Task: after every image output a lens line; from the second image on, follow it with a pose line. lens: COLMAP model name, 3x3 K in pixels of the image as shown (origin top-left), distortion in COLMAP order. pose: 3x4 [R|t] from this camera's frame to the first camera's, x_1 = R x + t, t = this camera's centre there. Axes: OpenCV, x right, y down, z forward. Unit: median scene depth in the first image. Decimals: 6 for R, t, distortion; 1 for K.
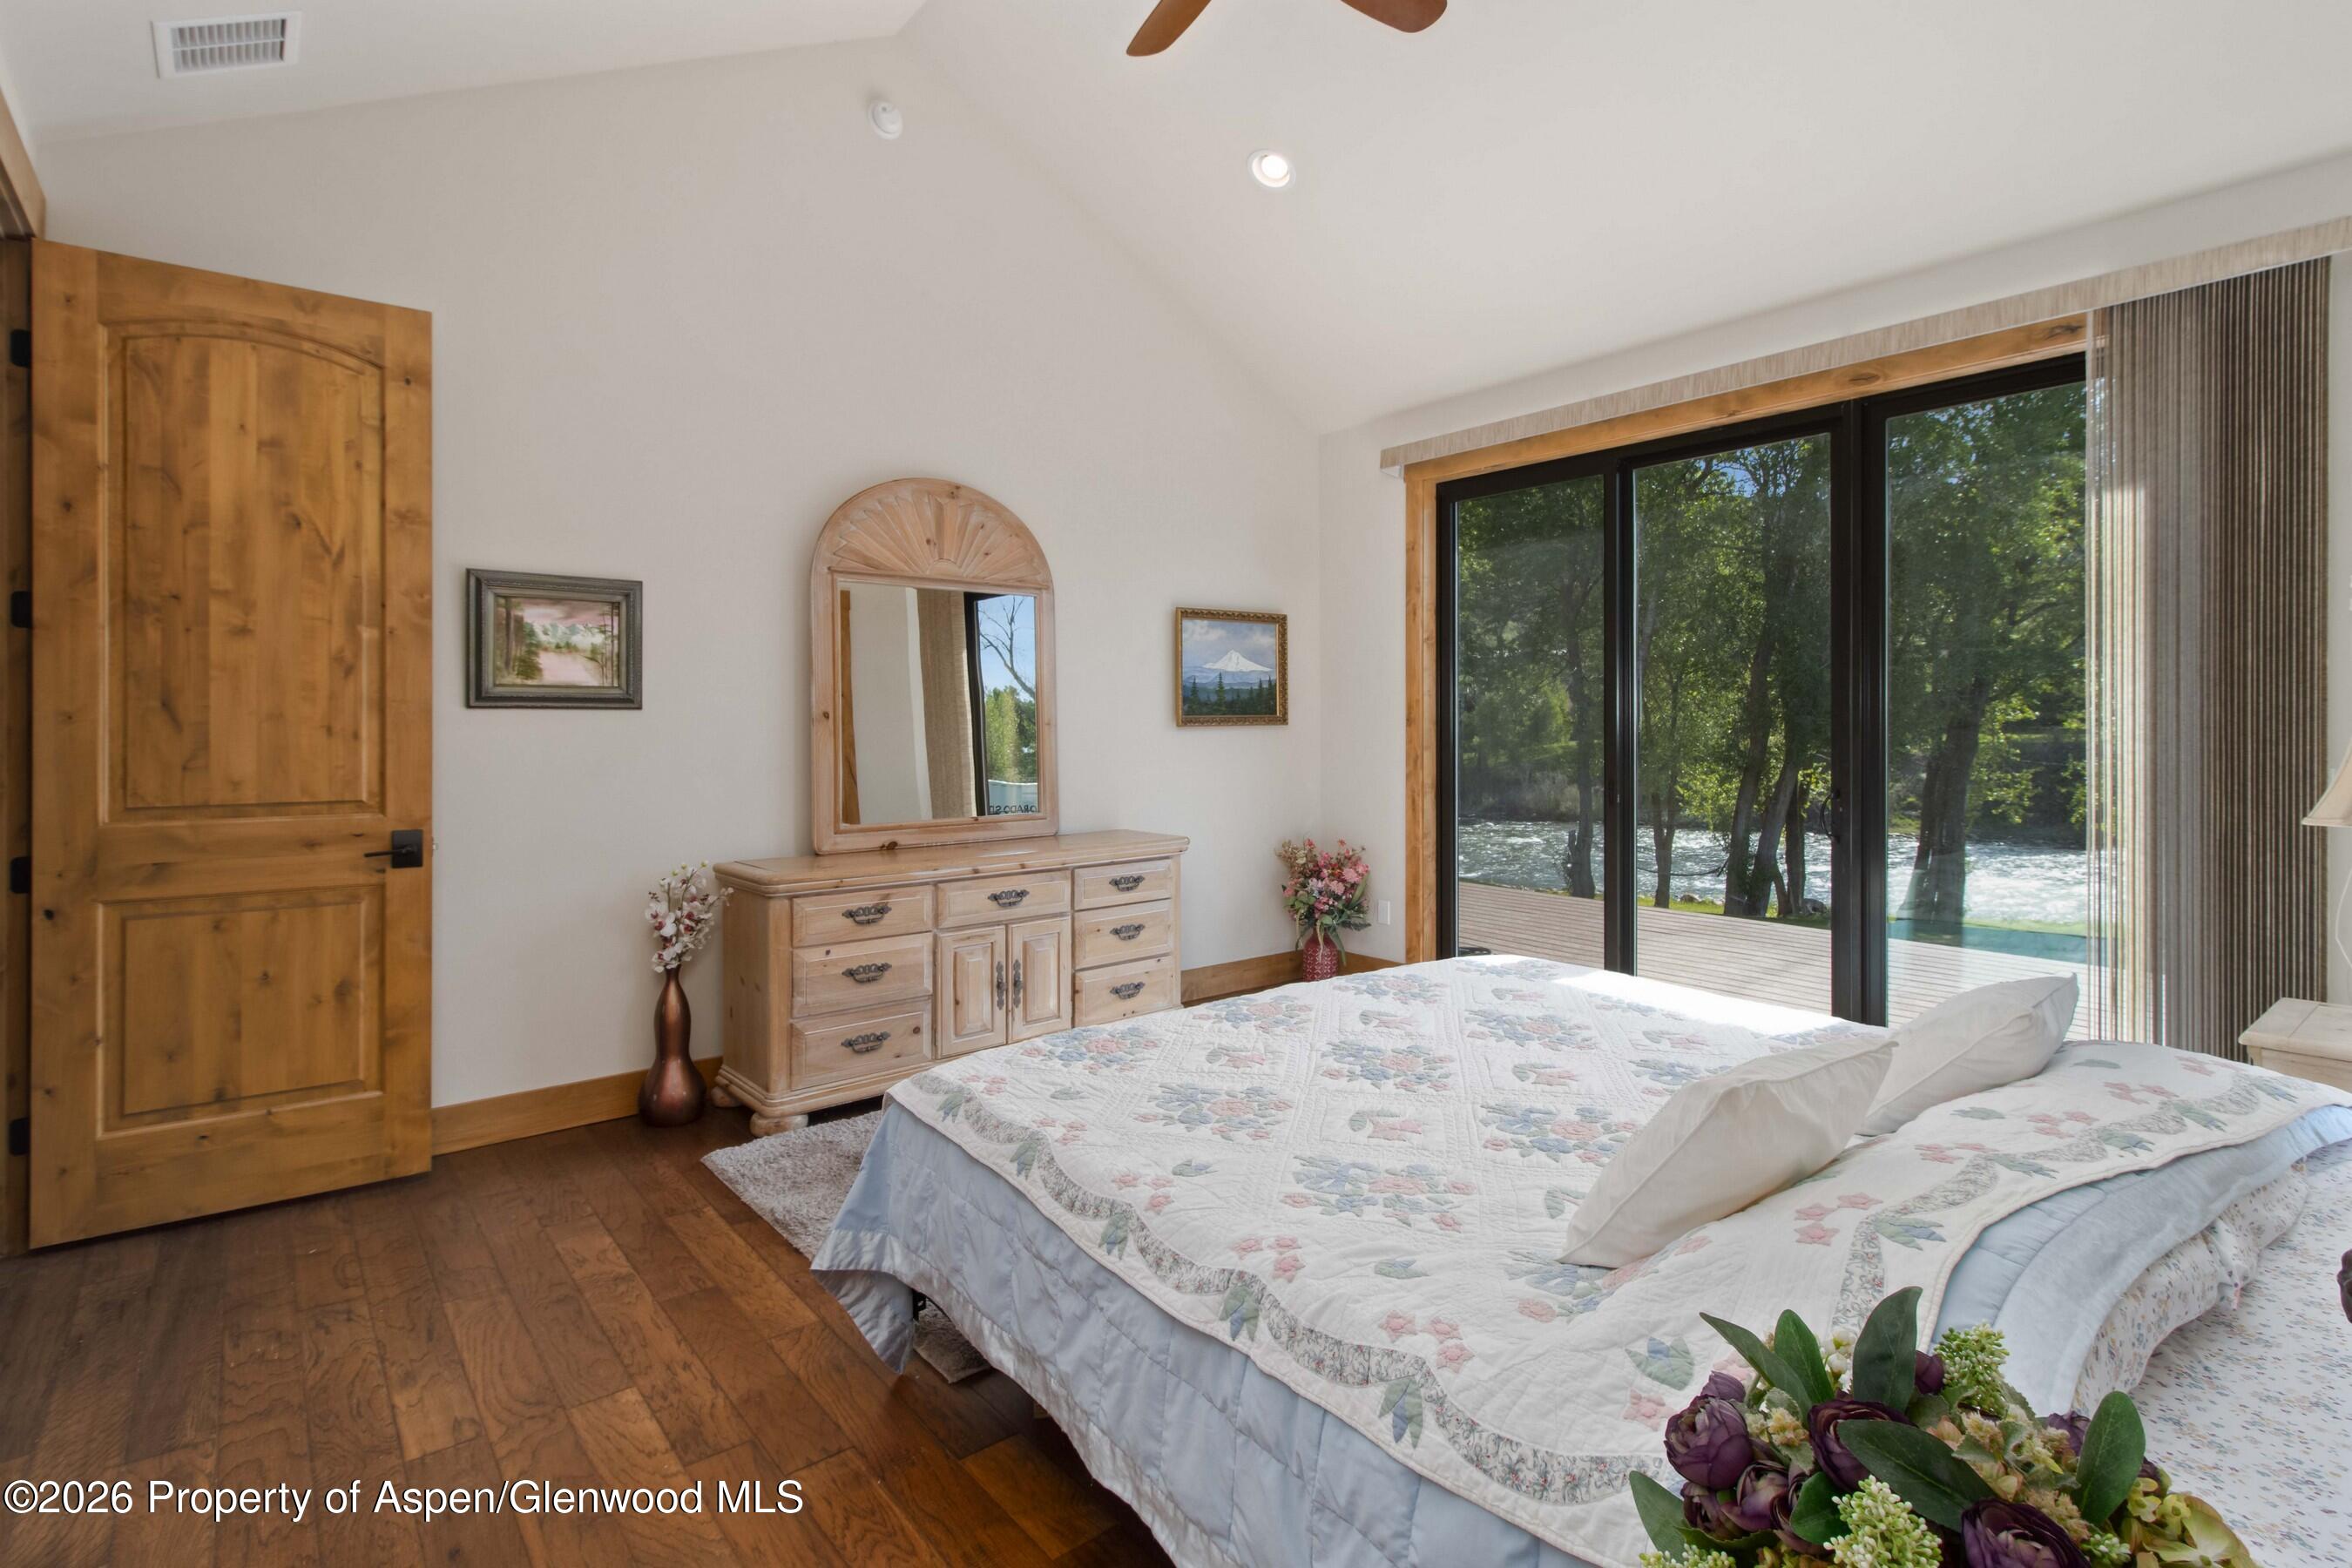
lens RADIAL K [[1149.5, 0, 1129.6], [0, 1149.5, 730.9], [0, 0, 1]] dist [0.001476, 0.000111]
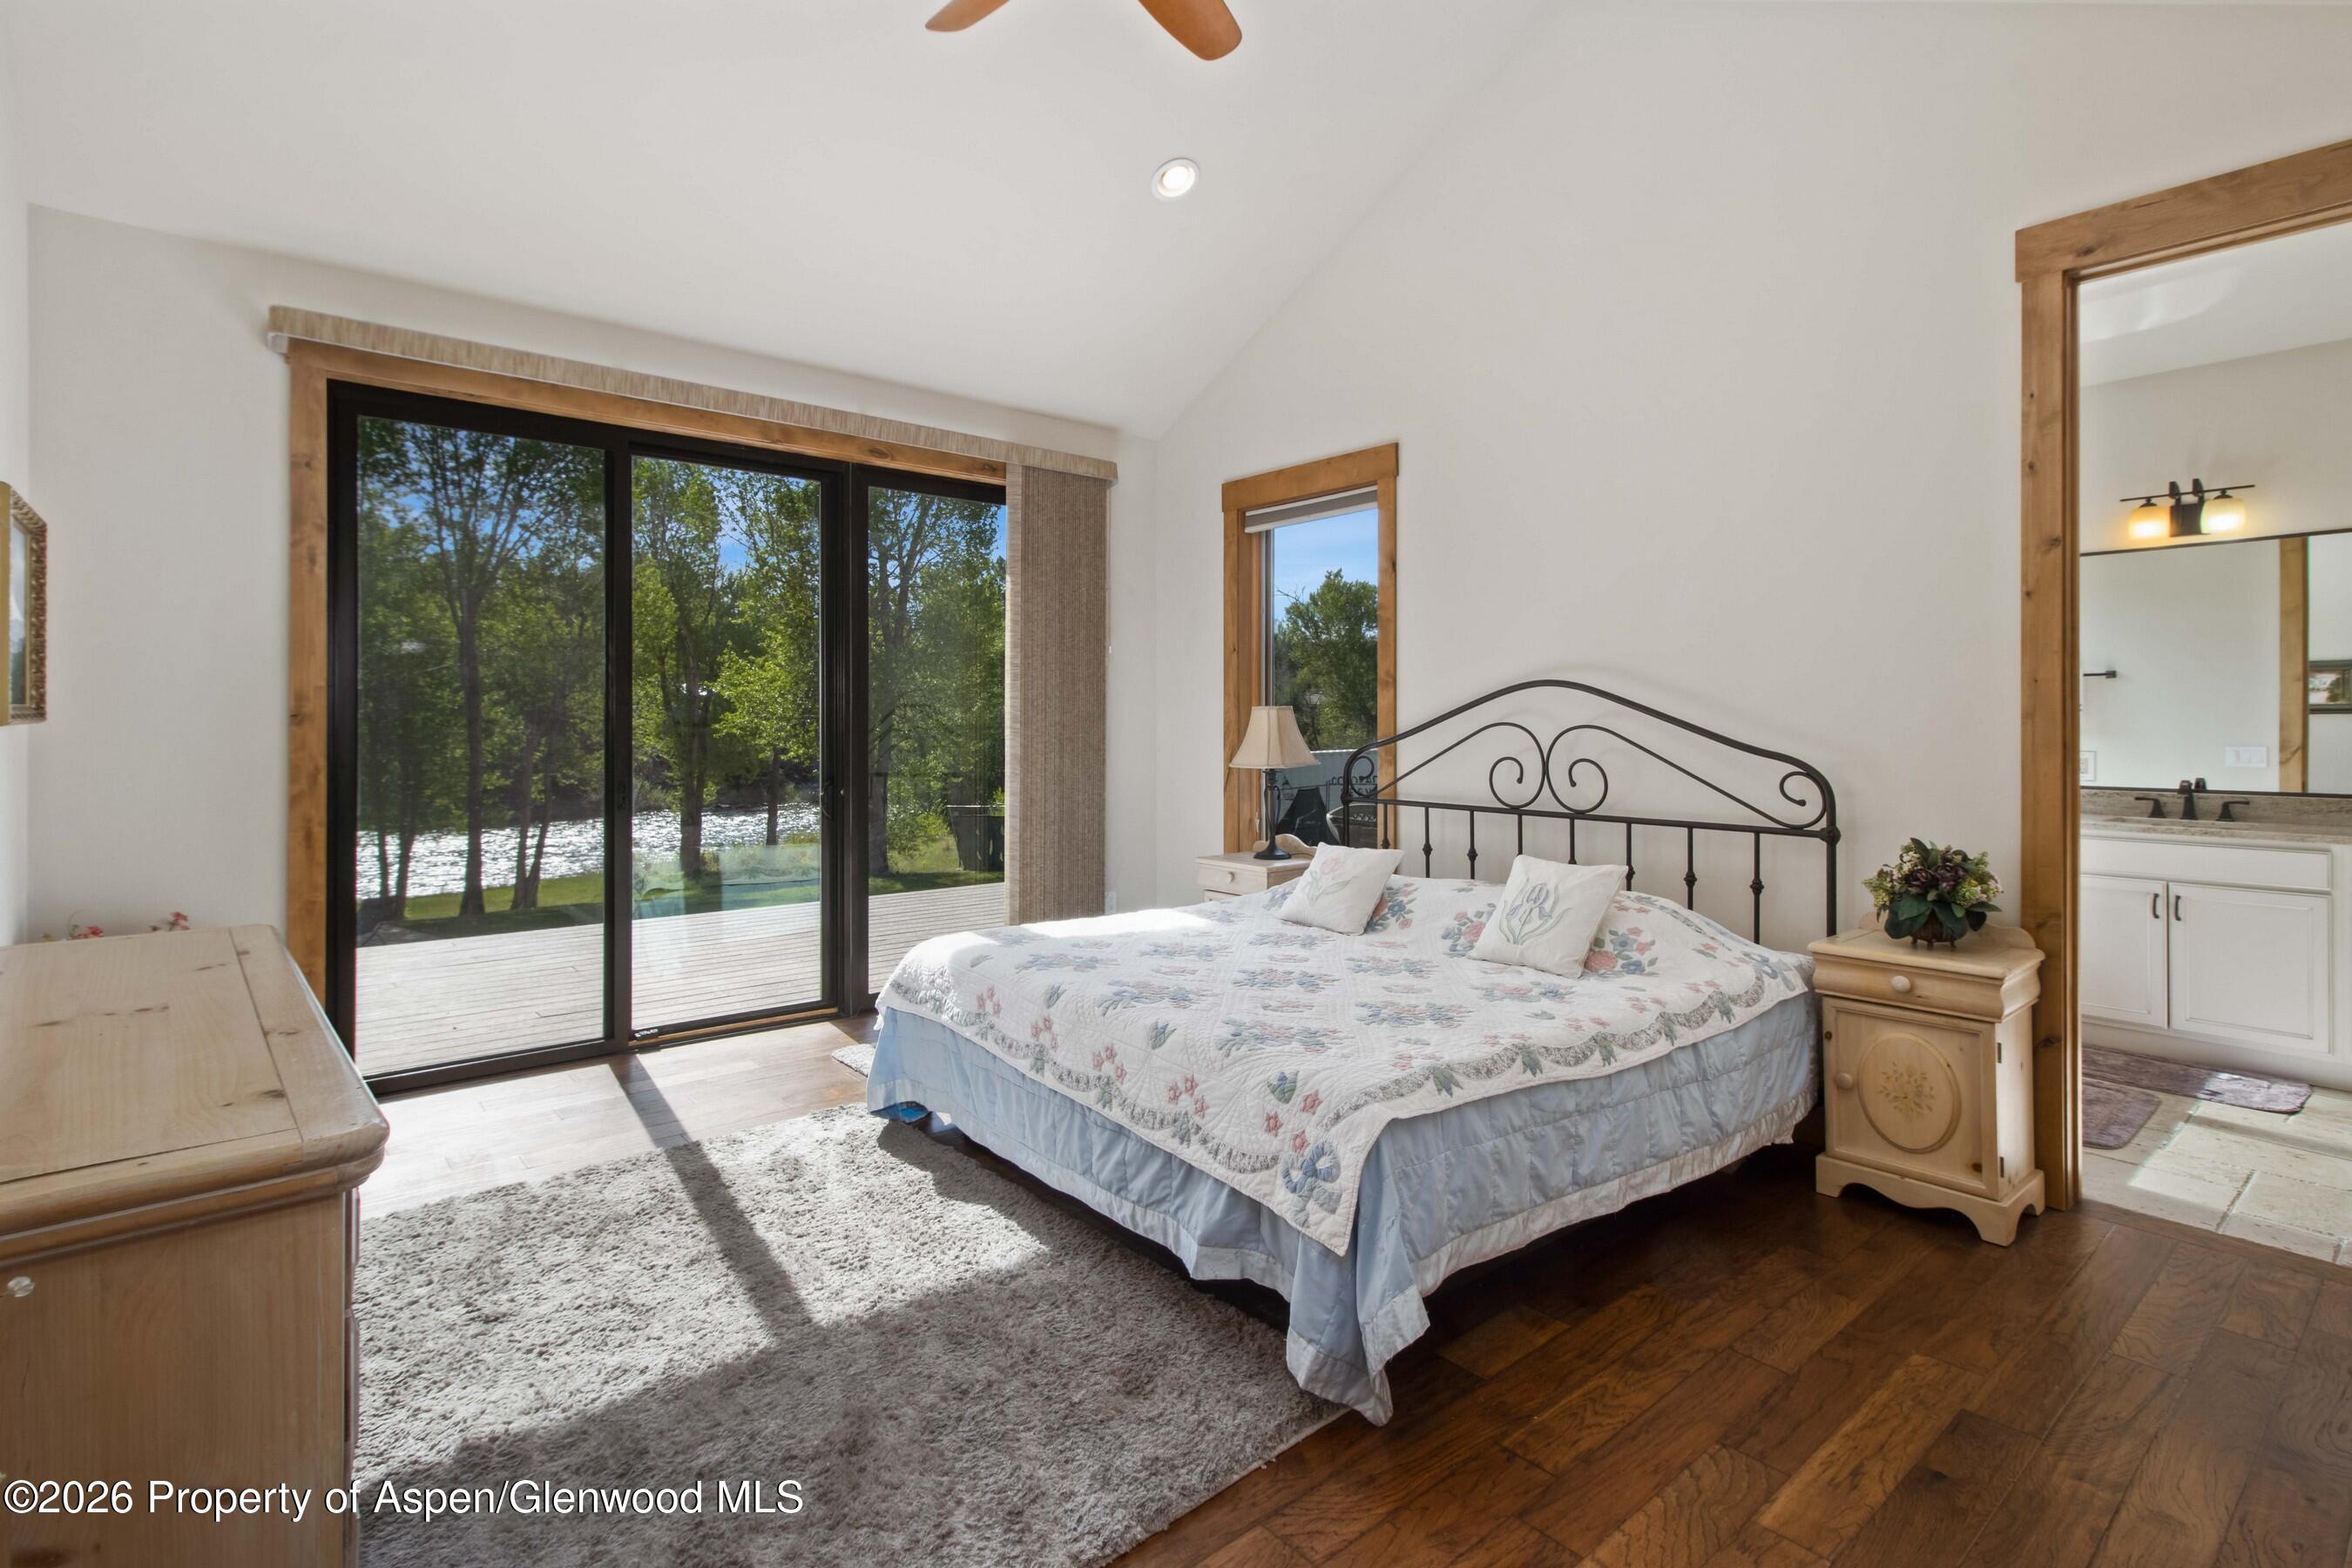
lens RADIAL K [[1149.5, 0, 1129.6], [0, 1149.5, 730.9], [0, 0, 1]] dist [0.001476, 0.000111]
pose [[-0.038574, -0.002938, 0.999251, -0.610449], [0.008667, 0.999957, 0.003275, 0.005866], [-0.999218, 0.008787, -0.038547, 0.693414]]
